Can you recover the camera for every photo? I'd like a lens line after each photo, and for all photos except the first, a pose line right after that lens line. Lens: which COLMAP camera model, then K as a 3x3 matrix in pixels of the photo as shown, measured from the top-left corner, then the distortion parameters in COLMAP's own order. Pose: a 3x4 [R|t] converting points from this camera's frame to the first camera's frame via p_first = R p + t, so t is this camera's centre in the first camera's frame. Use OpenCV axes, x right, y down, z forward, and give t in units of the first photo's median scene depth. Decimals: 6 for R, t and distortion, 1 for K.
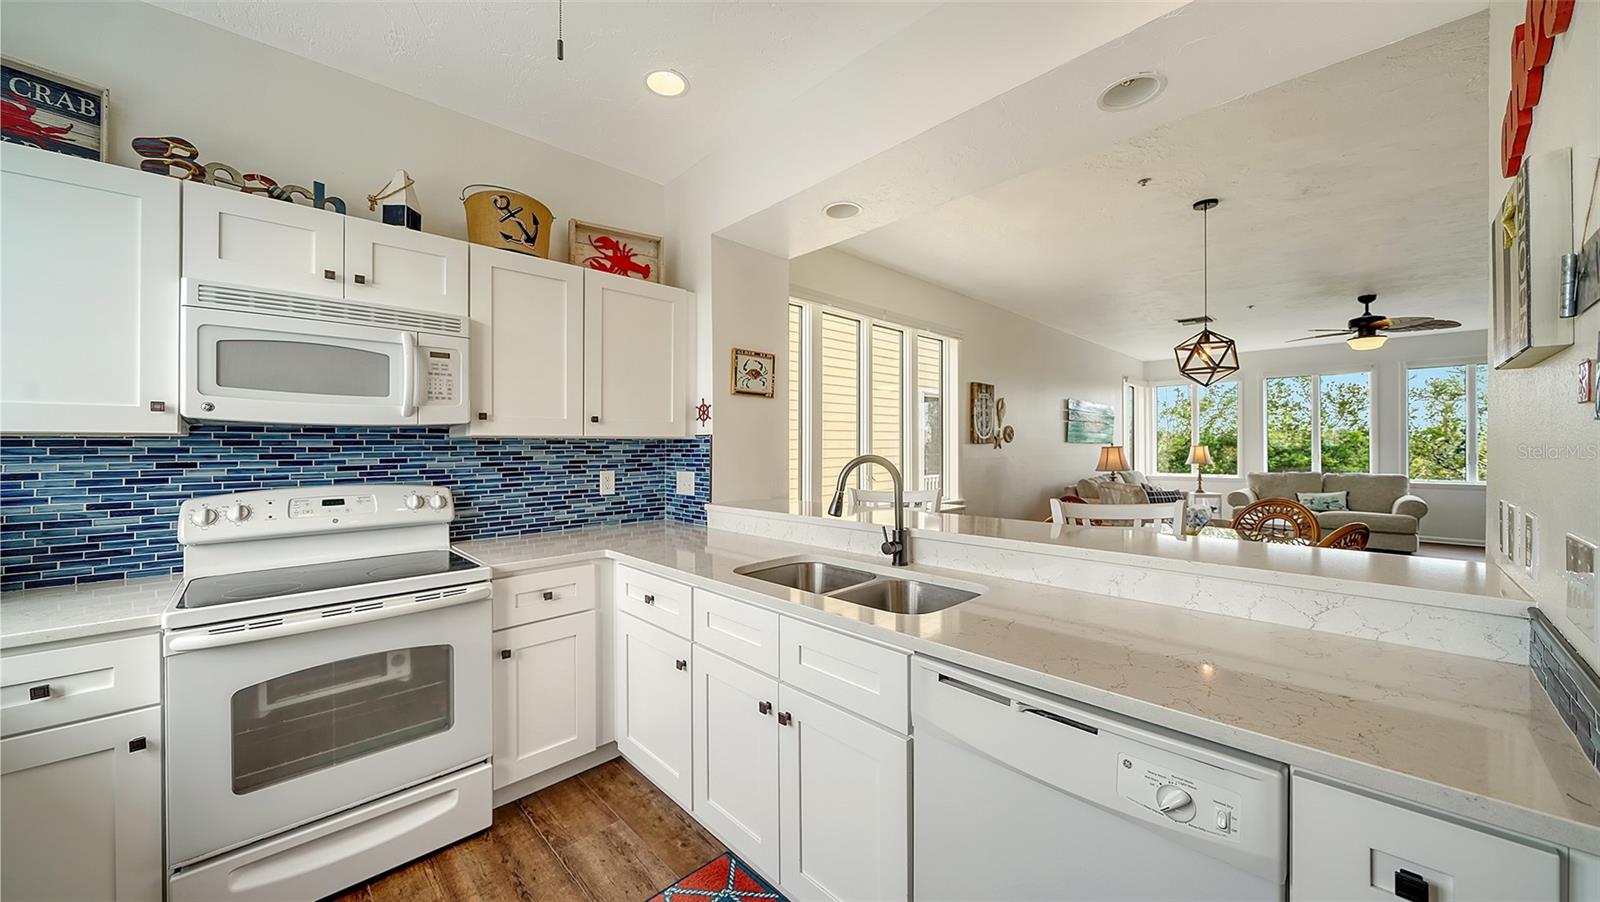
lens RADIAL K [[547.6, 0, 800.0], [0, 547.6, 451.0], [0, 0, 1]] dist [-0.008060, -0.000160]
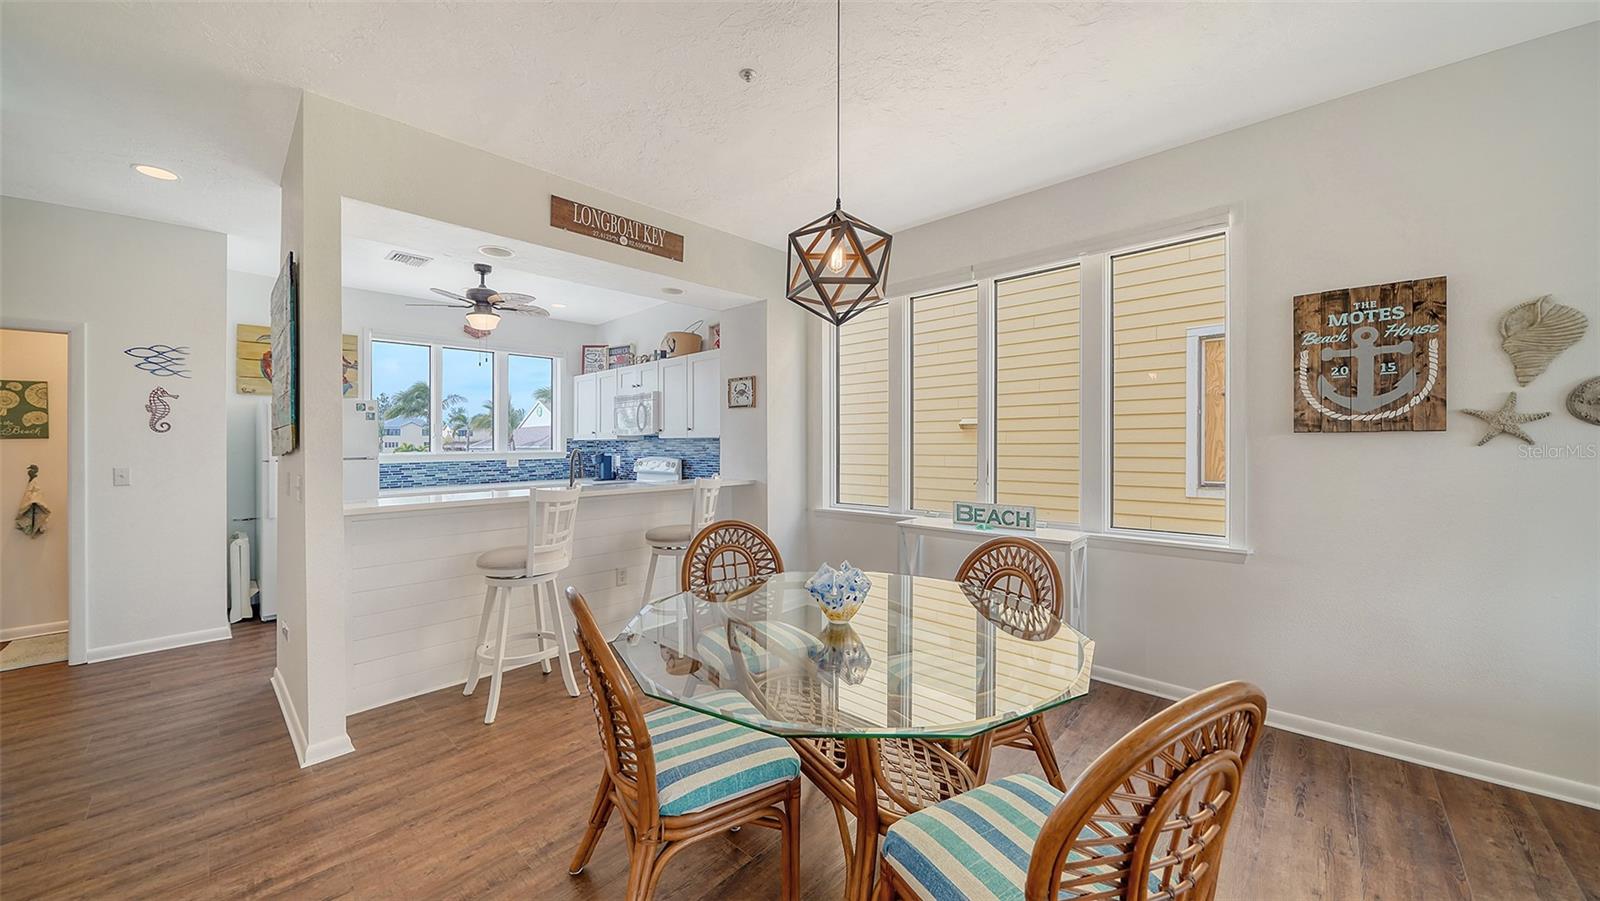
lens RADIAL K [[558.2, 0, 770.5], [0, 558.2, 439.5], [0, 0, 1]] dist [-0.003690, -0.000236]
pose [[0.034370, -0.000342, -0.999409, 1.739092], [-0.001070, 0.999999, -0.000379, -0.018555], [0.999409, 0.001082, 0.034370, 1.264283]]
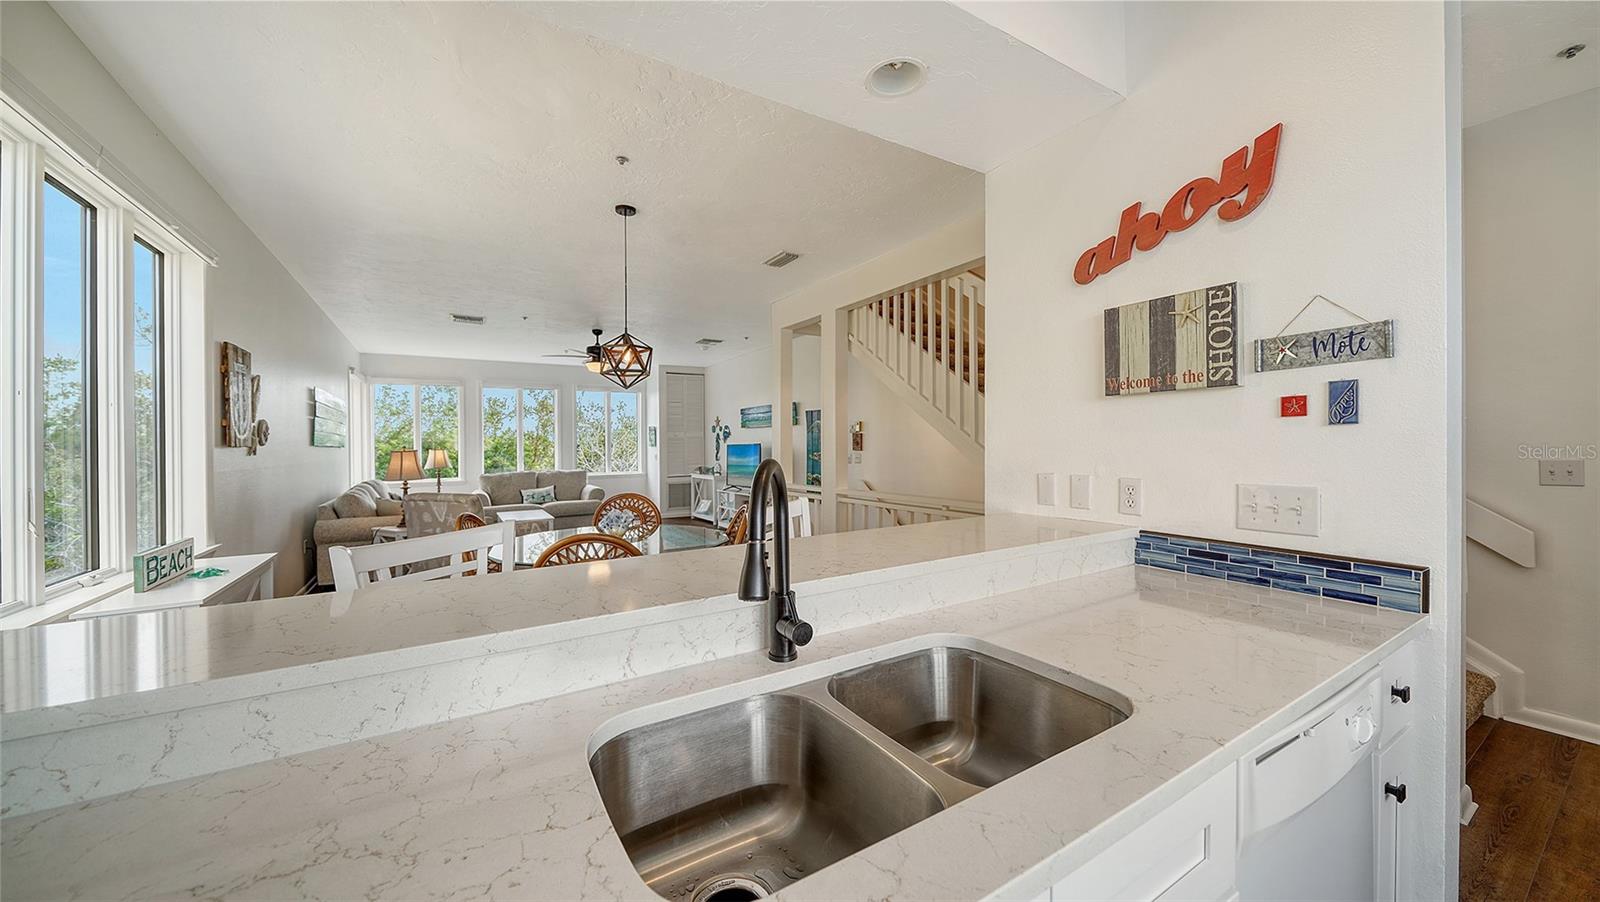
lens RADIAL K [[558.2, 0, 770.5], [0, 558.2, 440.0], [0, 0, 1]] dist [-0.003690, -0.000236]
pose [[0.234776, 0.008208, 0.972015, -0.292280], [0.019414, 0.999725, -0.013131, -0.004971], [-0.971856, 0.021954, 0.234552, 0.690609]]
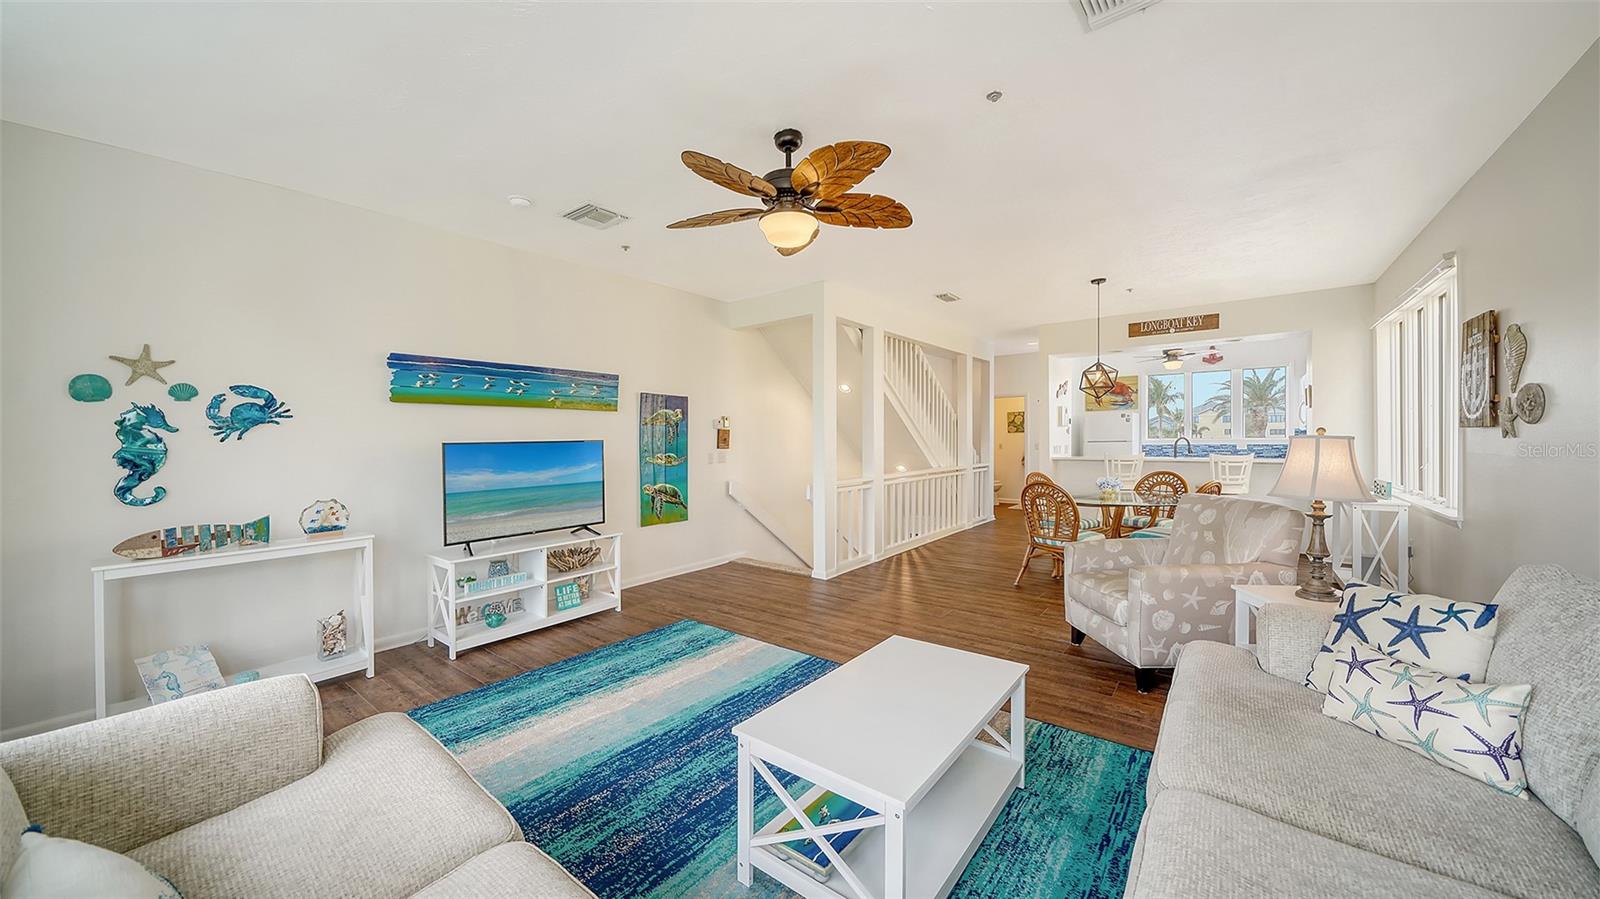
lens RADIAL K [[552.2, 0, 800.0], [0, 552.2, 449.5], [0, 0, 1]] dist [-0.006101, -0.000176]
pose [[-0.989906, 0.018645, -0.140495, 2.535084], [0.014913, 0.999509, 0.027571, -0.039188], [0.140941, 0.025197, -0.989697, 3.419561]]
